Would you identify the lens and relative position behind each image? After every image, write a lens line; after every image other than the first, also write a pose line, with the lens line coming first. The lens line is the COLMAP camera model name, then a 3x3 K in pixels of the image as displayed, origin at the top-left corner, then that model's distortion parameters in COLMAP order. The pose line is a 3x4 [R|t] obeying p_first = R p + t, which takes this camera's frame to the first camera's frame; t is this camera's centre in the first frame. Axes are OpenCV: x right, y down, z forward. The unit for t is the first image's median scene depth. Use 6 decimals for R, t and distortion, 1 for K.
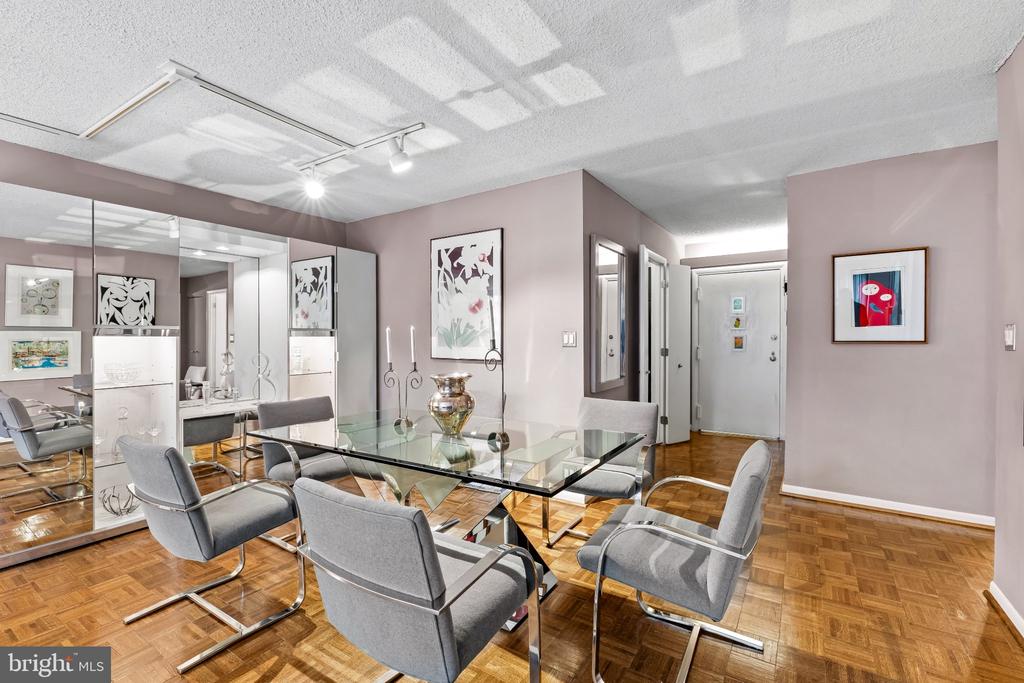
lens RADIAL K [[449.1, 0, 512.0], [0, 449.1, 341.5], [0, 0, 1]] dist [-0.000913, 0.000421]
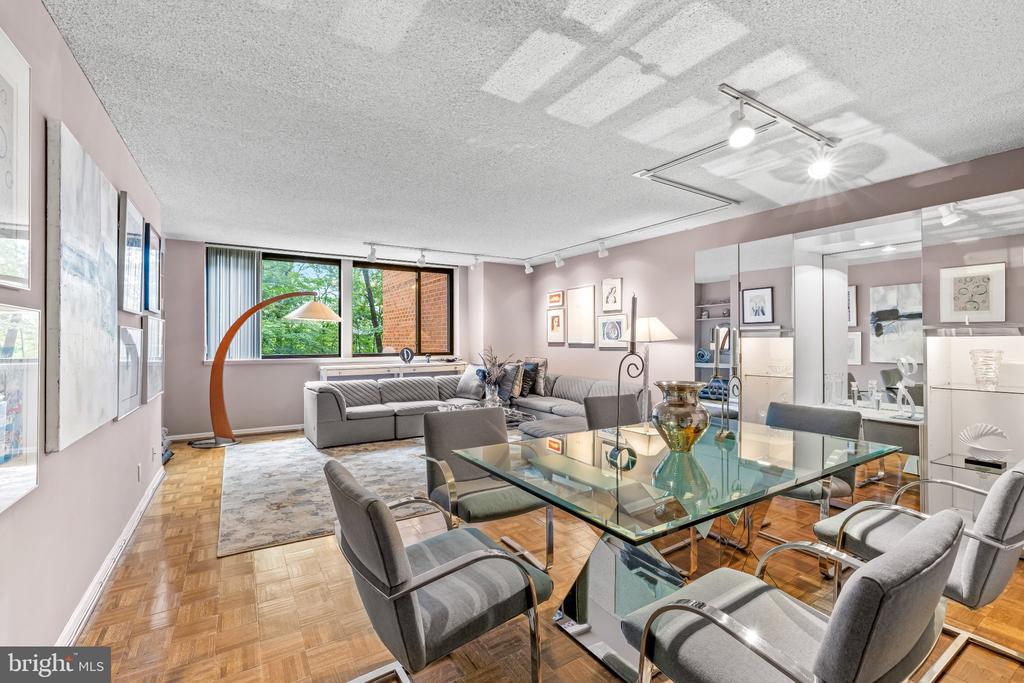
lens RADIAL K [[449.1, 0, 512.0], [0, 449.1, 341.5], [0, 0, 1]] dist [-0.000913, 0.000421]
pose [[-0.420283, 0.005869, -0.907374, 0.502315], [-0.003391, 0.999962, 0.008039, -0.006612], [0.907387, 0.006455, -0.420247, 0.684684]]
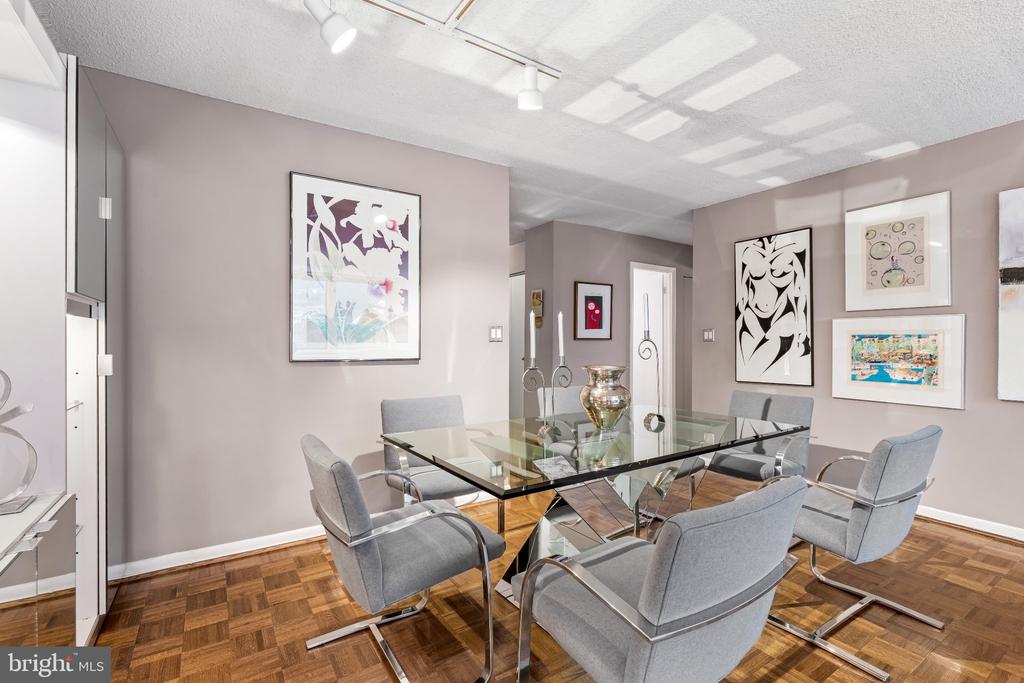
lens RADIAL K [[463.3, 0, 512.0], [0, 463.3, 341.5], [0, 0, 1]] dist [-0.001356, -0.000029]
pose [[0.408678, 0.003108, 0.912673, -0.701692], [0.003849, 0.999979, -0.005129, 0.015032], [-0.912670, 0.005609, 0.408658, 0.497663]]
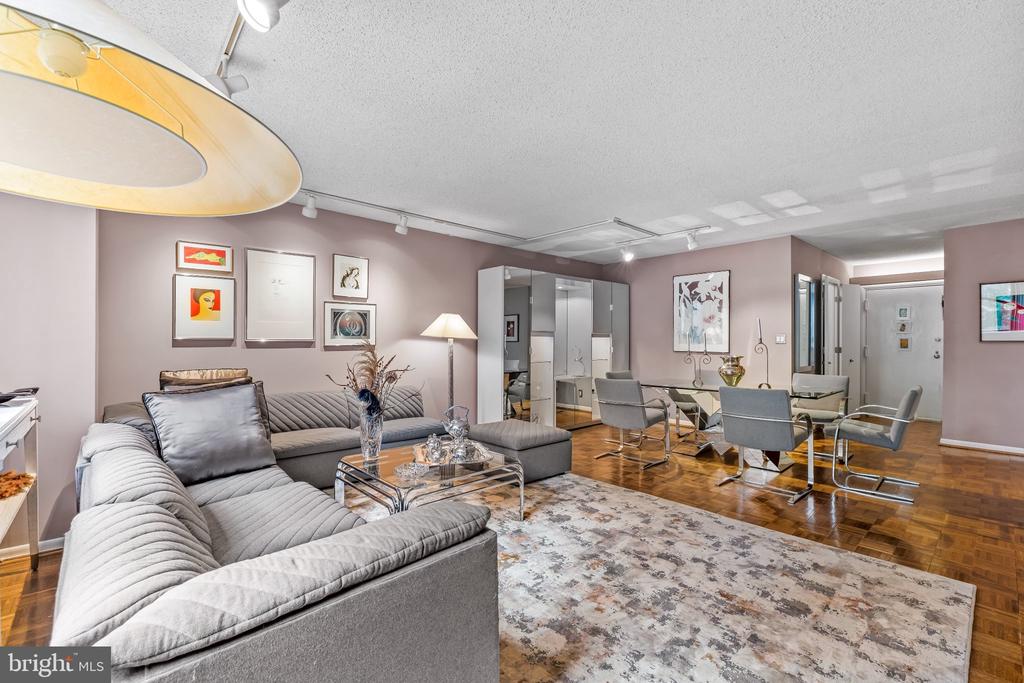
lens RADIAL K [[444.8, 0, 511.3], [0, 444.8, 338.8], [0, 0, 1]] dist [-0.001486, -0.000251]
pose [[0.967699, 0.002659, -0.252093, -0.368977], [-0.006405, 0.999881, -0.014039, 0.020735], [0.252026, 0.015200, 0.967601, -0.720710]]
